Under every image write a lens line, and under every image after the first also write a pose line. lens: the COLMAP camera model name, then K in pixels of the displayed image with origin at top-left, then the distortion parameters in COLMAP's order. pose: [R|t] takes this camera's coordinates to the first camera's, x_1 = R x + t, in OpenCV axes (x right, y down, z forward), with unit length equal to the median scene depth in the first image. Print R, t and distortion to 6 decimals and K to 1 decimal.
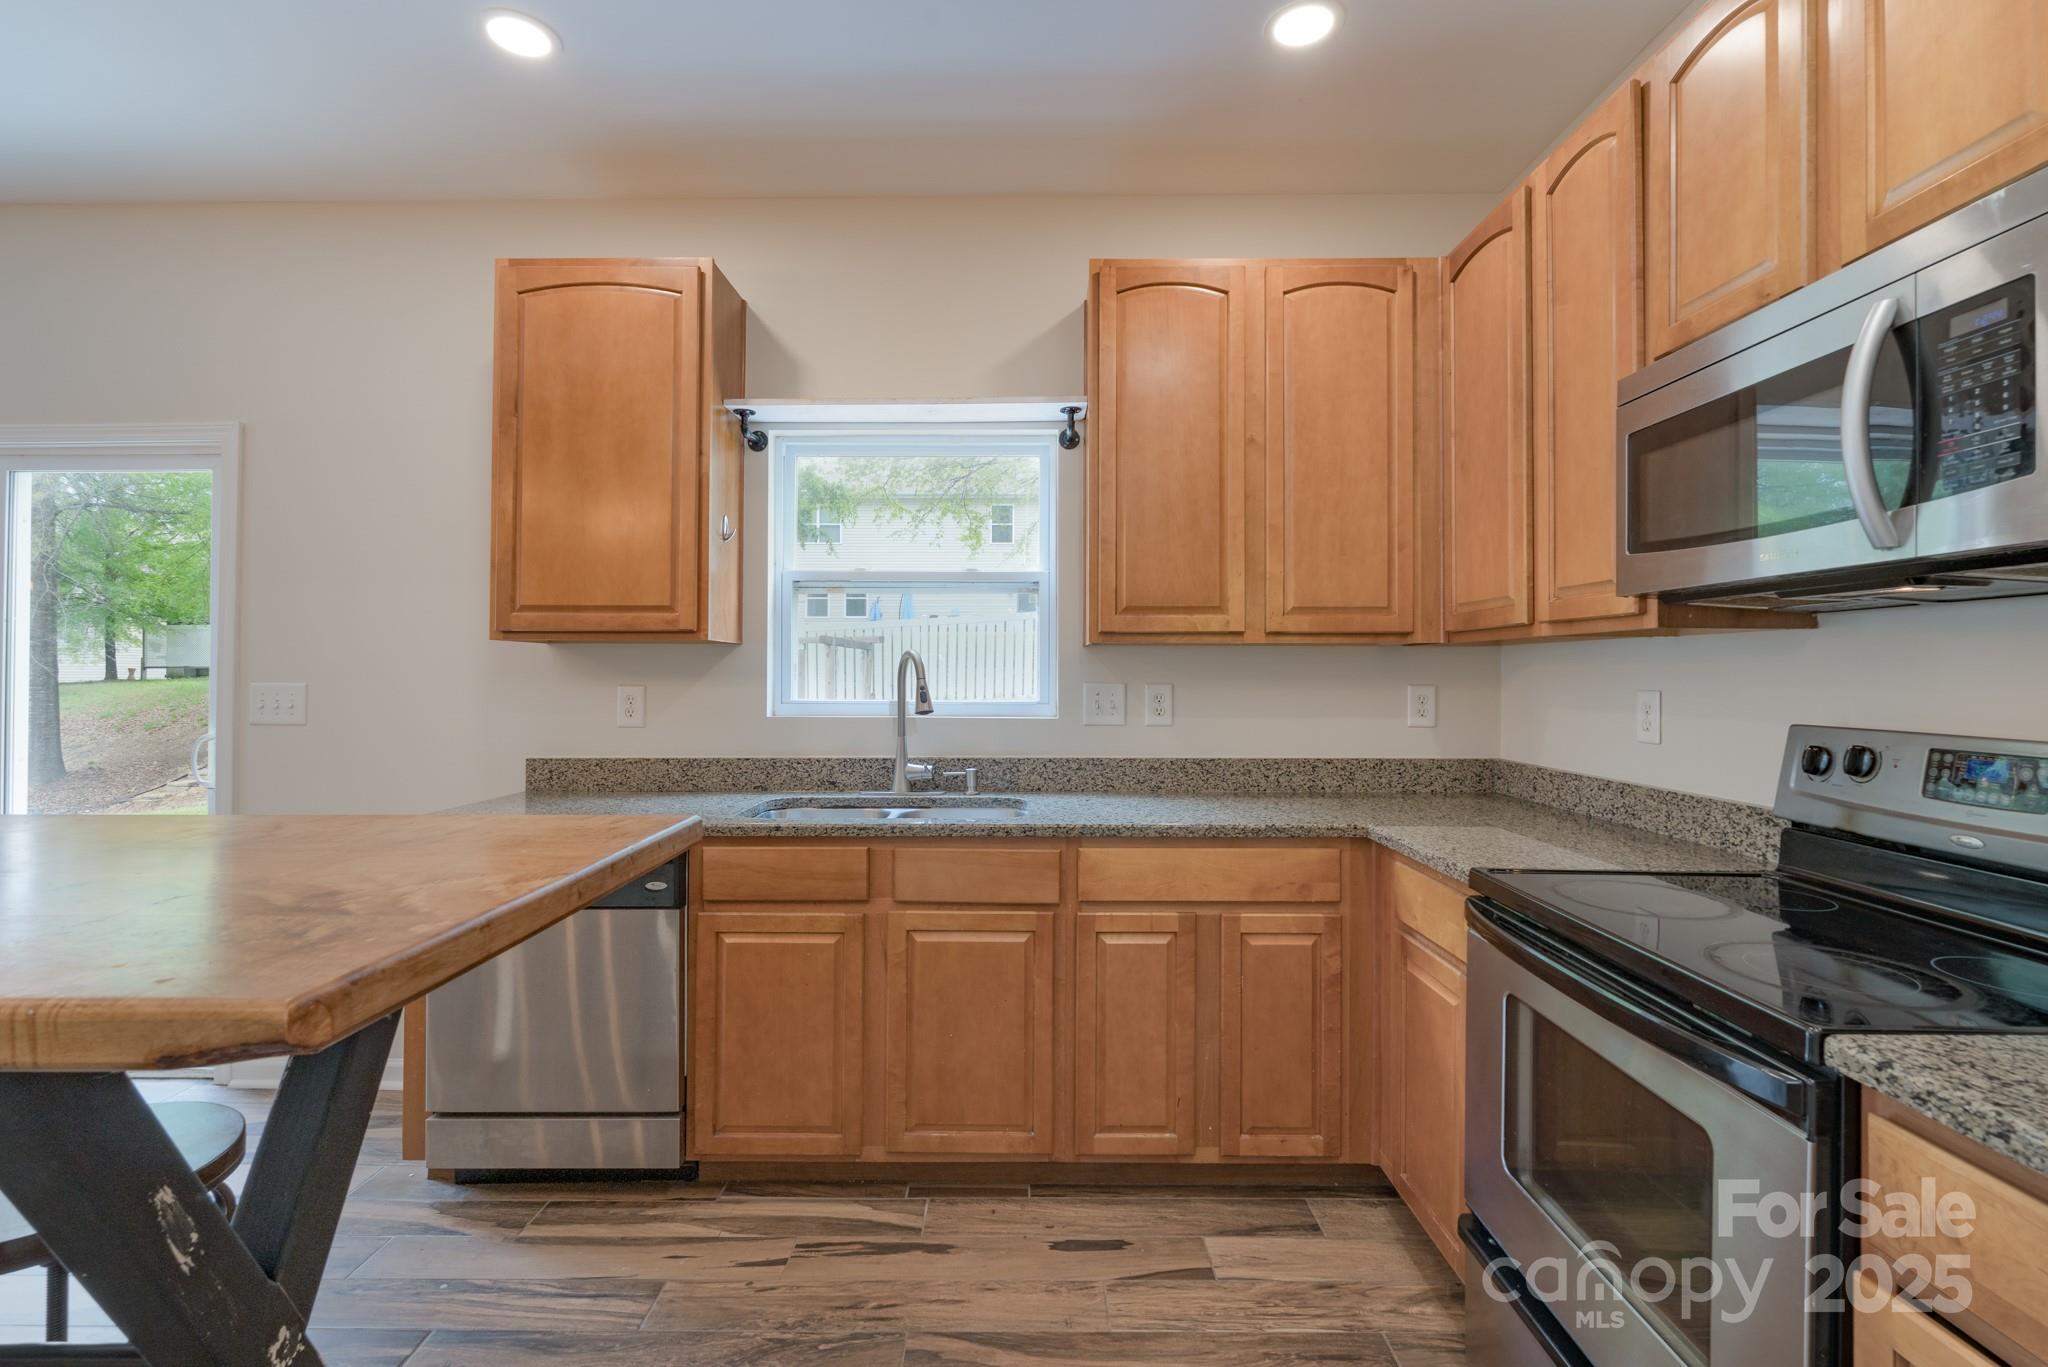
lens RADIAL K [[928.0, 0, 1026.4], [0, 928.0, 679.0], [0, 0, 1]] dist [-0.006933, -0.000342]
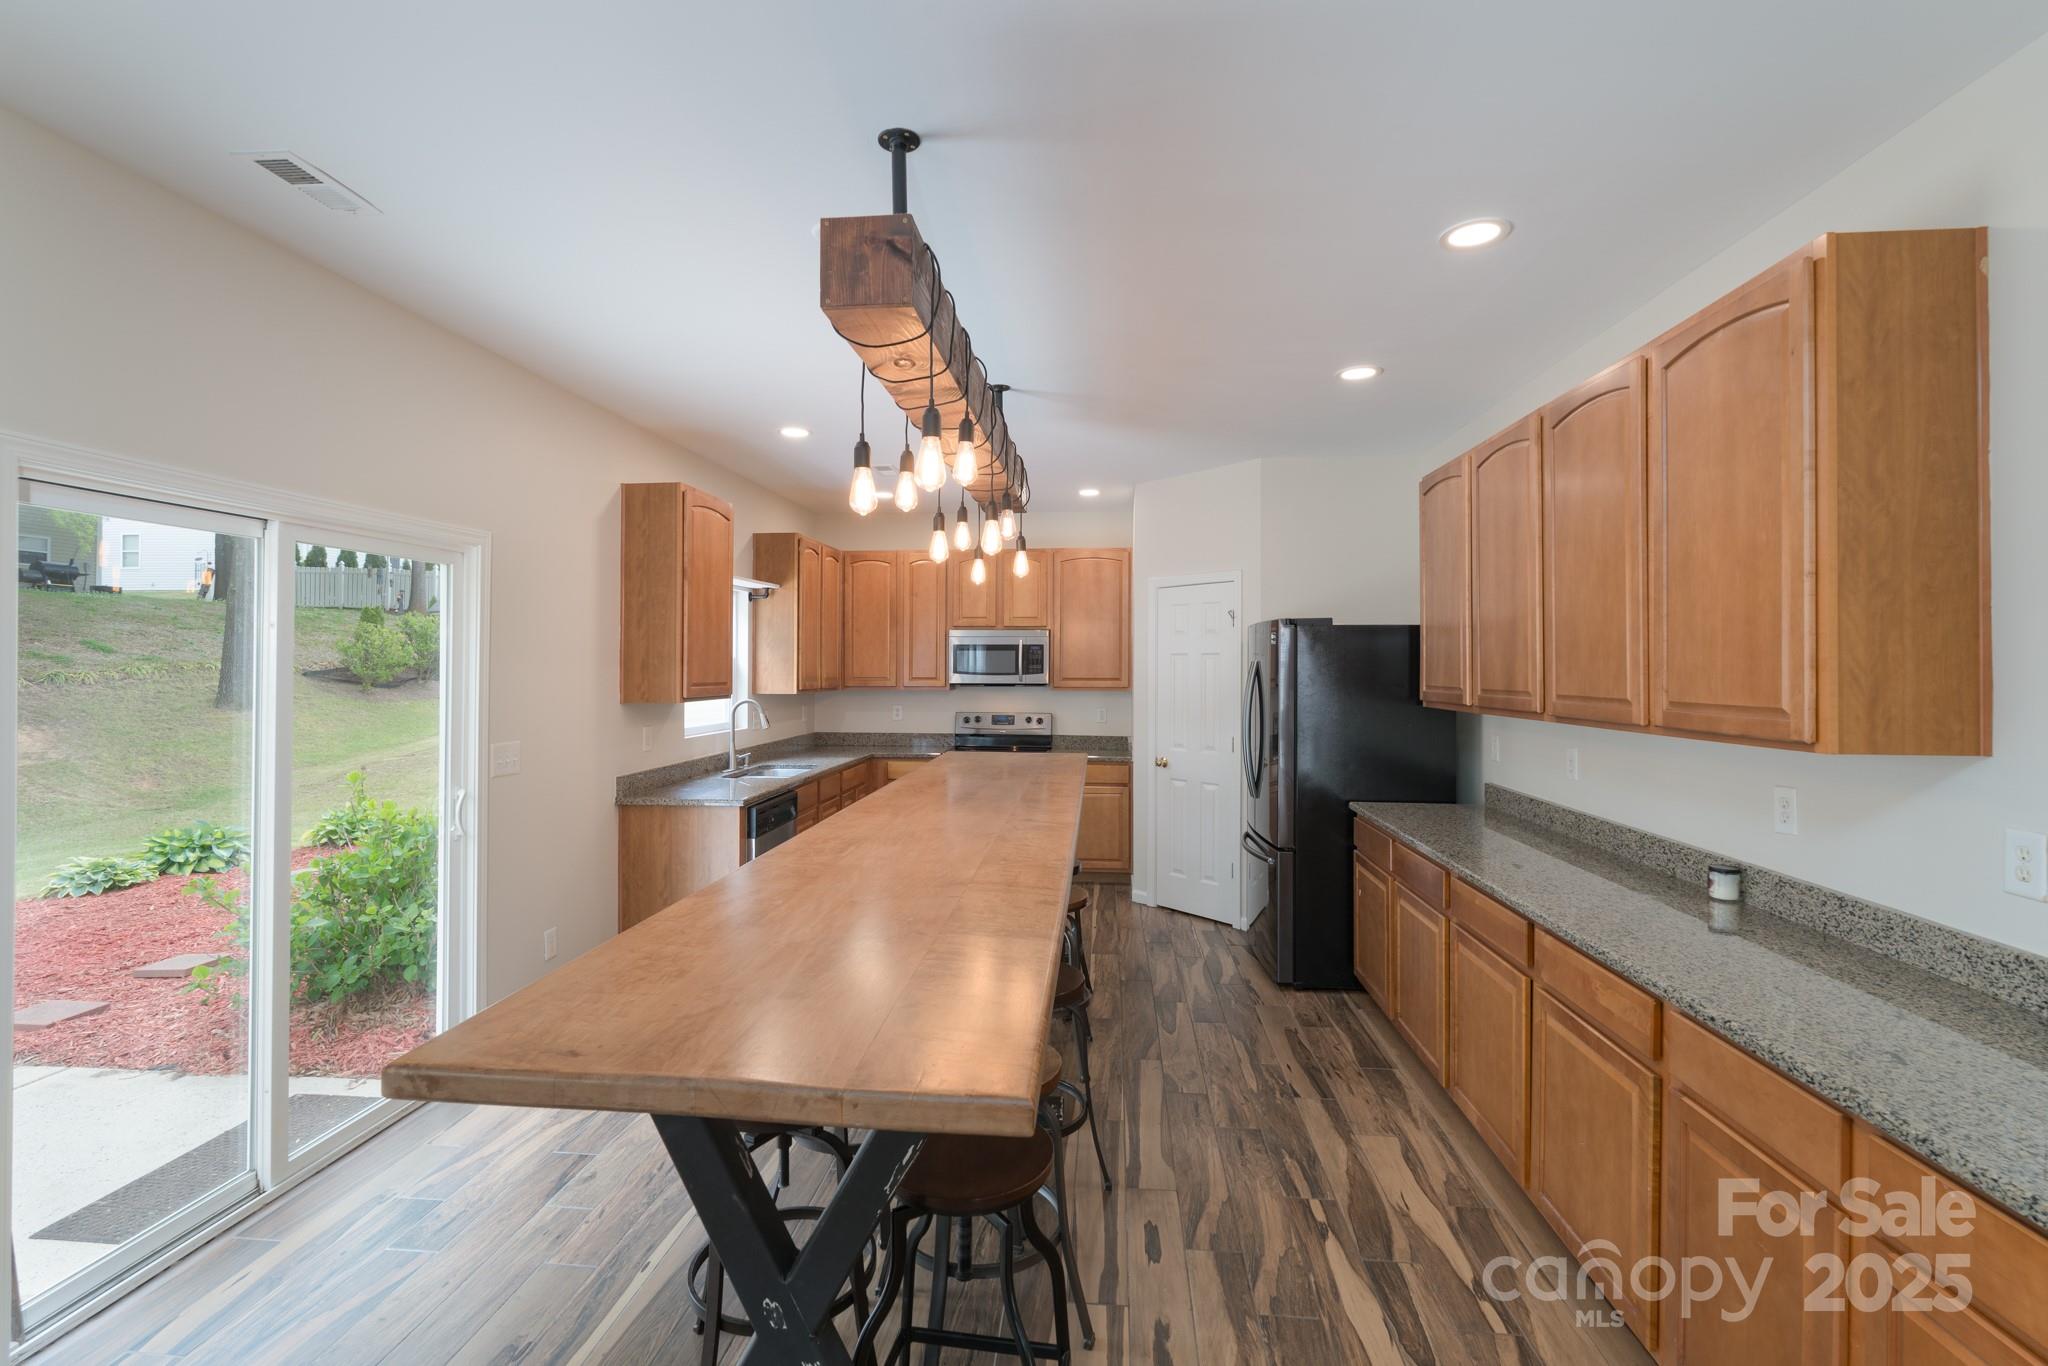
lens RADIAL K [[928.0, 0, 1021.0], [0, 928.0, 662.6], [0, 0, 1]] dist [-0.006933, -0.000342]
pose [[0.091164, 0.003755, 0.995829, -3.784225], [-0.007502, 0.999967, -0.003084, -0.186767], [-0.995808, -0.007190, 0.091189, 0.328577]]
